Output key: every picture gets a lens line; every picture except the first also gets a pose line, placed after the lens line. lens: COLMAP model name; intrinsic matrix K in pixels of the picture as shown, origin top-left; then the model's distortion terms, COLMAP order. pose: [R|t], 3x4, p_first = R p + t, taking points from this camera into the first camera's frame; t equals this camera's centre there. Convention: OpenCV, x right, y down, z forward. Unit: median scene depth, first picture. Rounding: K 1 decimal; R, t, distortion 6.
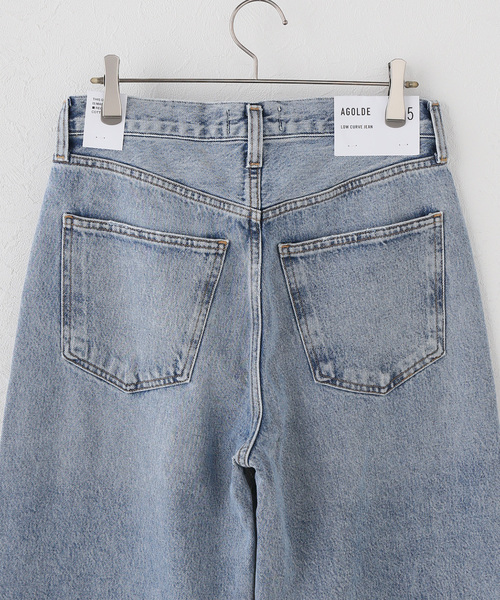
lens RADIAL K [[1566.4, 0, 245.9], [0, 1566.4, 298.1], [0, 0, 1]] dist [0.026694, 0.000000]
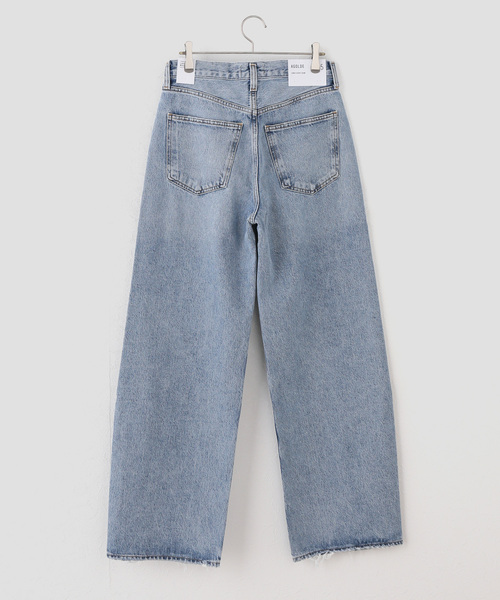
lens RADIAL K [[1654.2, 0, 252.2], [0, 1654.2, 302.3], [0, 0, 1]] dist [0.003301, 0.000000]
pose [[0.996331, -0.019884, 0.083247, -0.196201], [0.021596, 0.999572, -0.019713, 0.260712], [-0.082819, 0.021438, 0.996334, -1.328297]]
